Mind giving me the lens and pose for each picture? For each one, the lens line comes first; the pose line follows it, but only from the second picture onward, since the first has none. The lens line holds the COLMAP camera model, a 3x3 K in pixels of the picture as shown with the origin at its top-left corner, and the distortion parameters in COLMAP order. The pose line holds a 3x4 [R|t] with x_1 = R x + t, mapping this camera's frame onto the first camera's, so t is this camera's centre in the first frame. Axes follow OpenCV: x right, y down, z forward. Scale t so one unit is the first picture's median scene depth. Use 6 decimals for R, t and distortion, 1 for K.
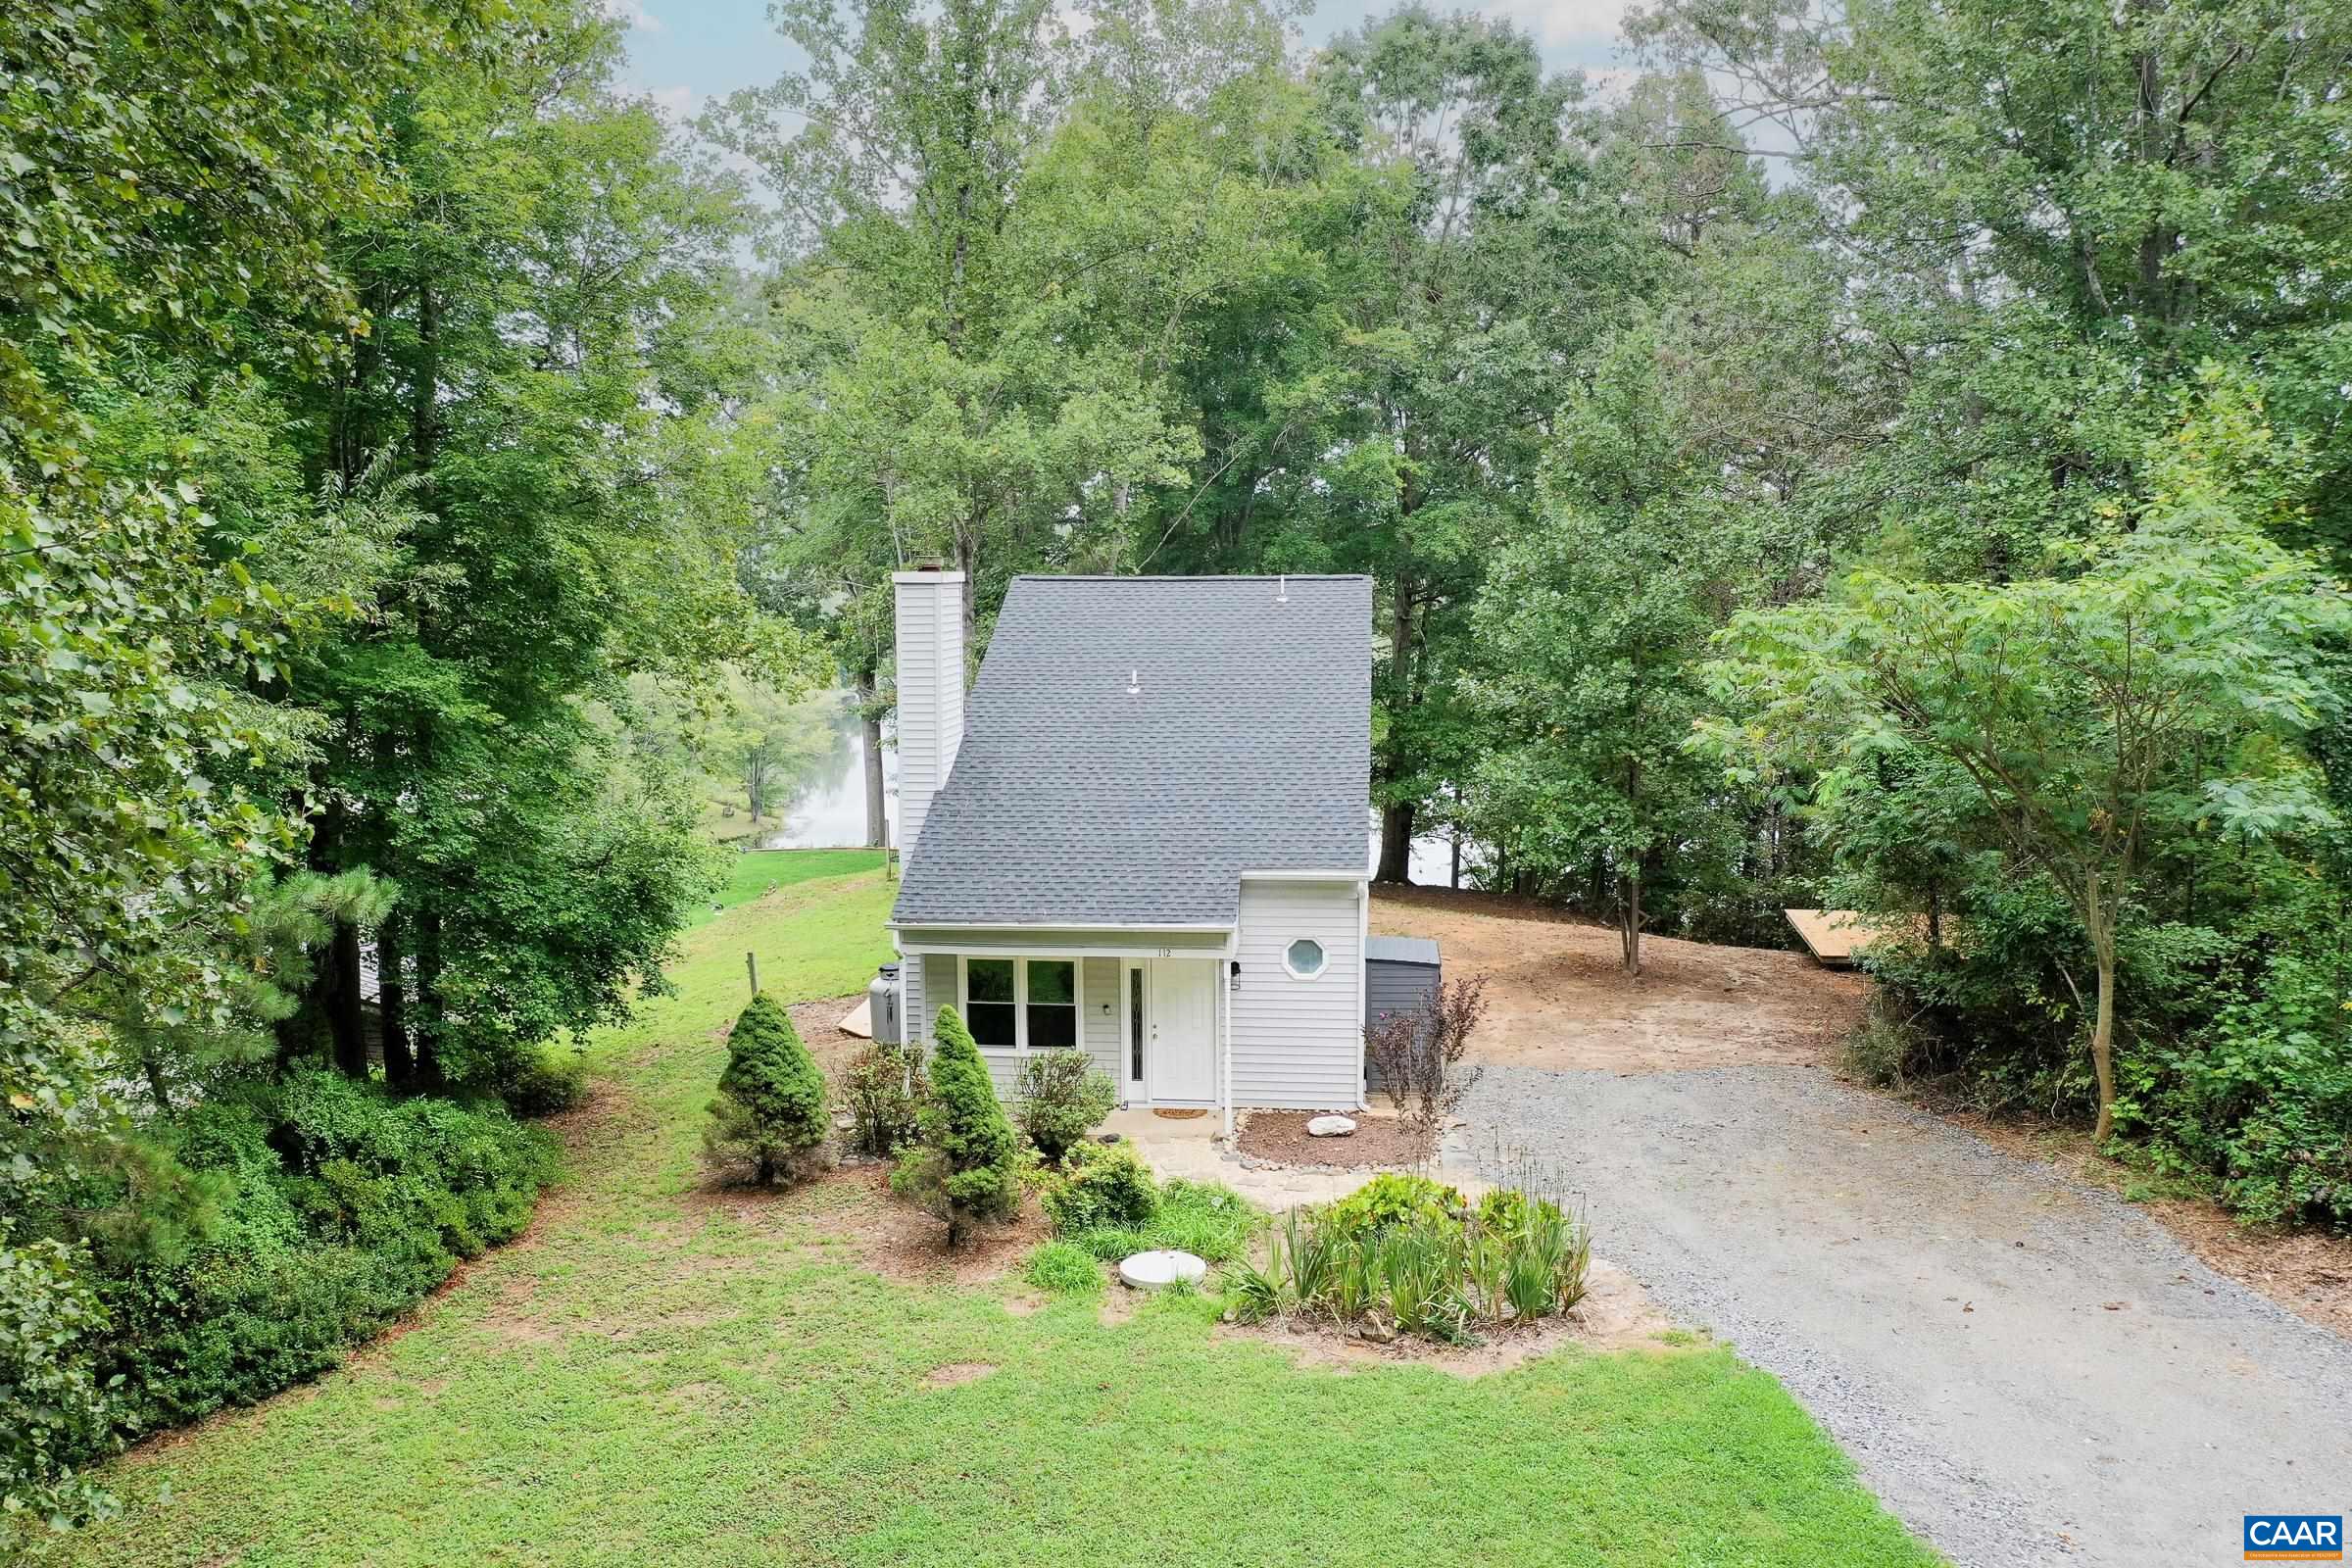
lens RADIAL K [[1800.9, 0, 1240.5], [0, 1800.9, 789.4], [0, 0, 1]] dist [-0.001912, 0.009720]
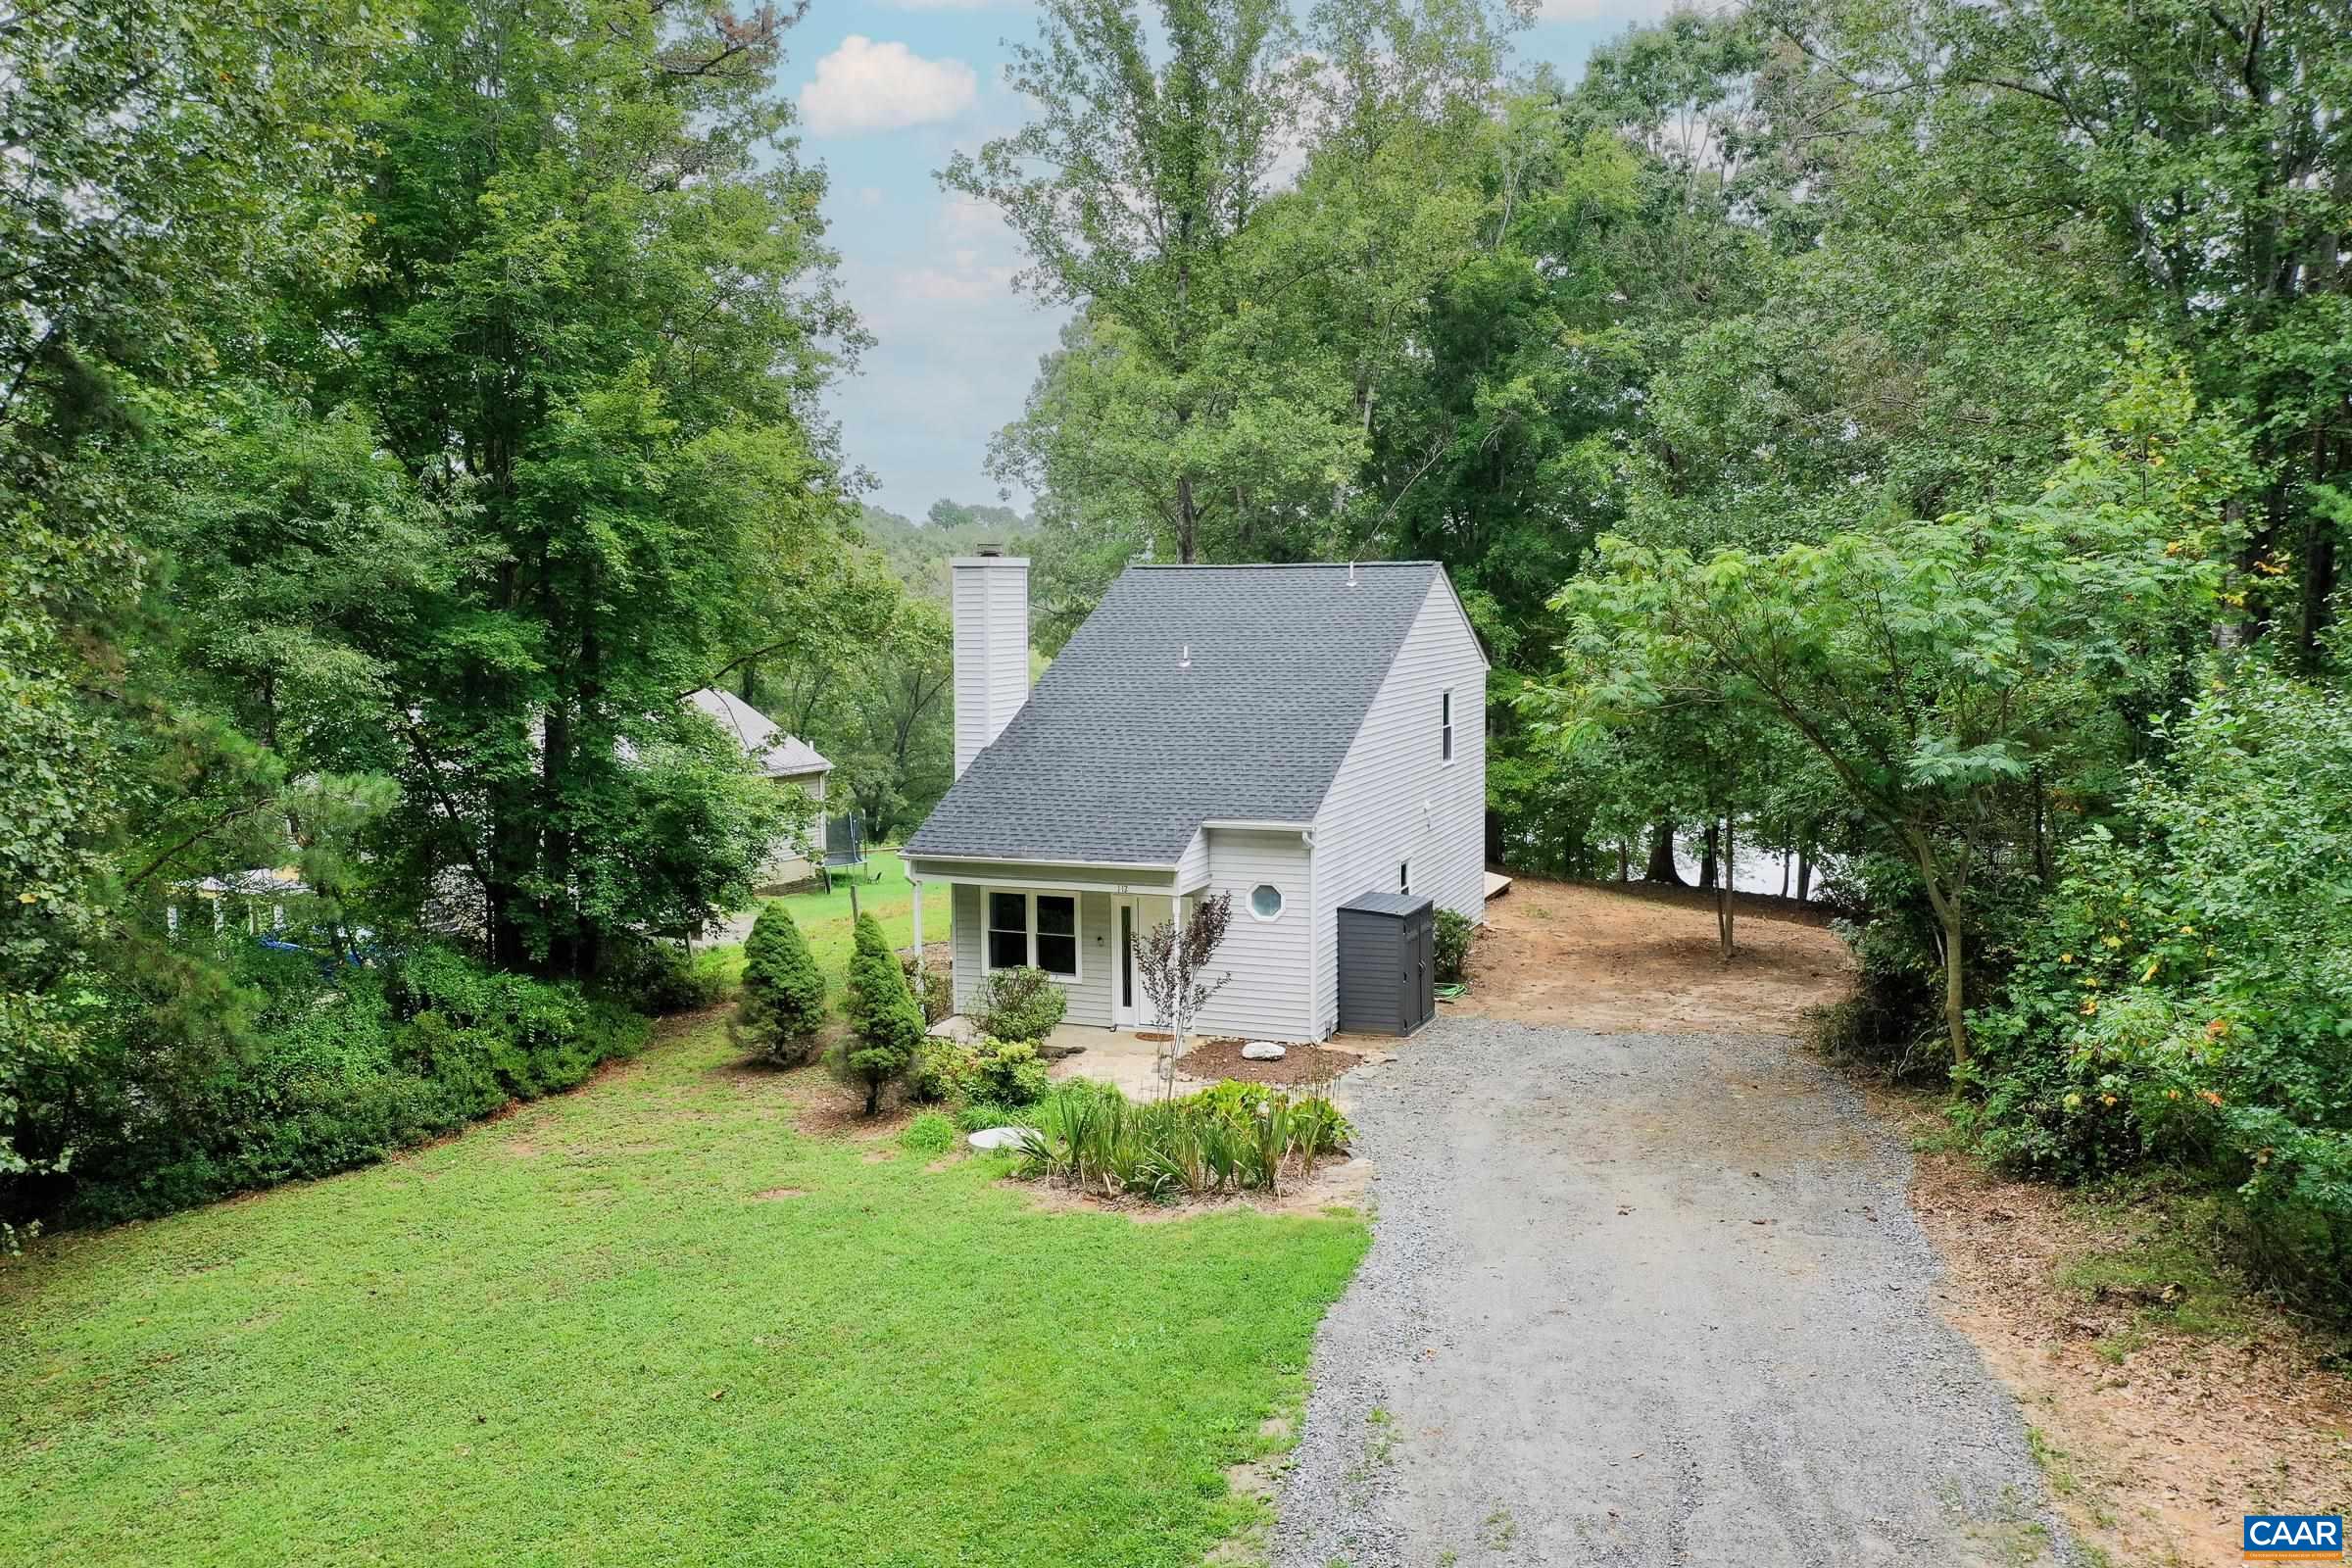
lens RADIAL K [[1800.9, 0, 1240.5], [0, 1800.9, 789.4], [0, 0, 1]] dist [-0.001912, 0.009720]
pose [[0.965572, 0.023877, -0.259038, 0.359596], [-0.026421, 0.999631, -0.006345, 0.038266], [0.258790, 0.012971, 0.965846, -0.080993]]
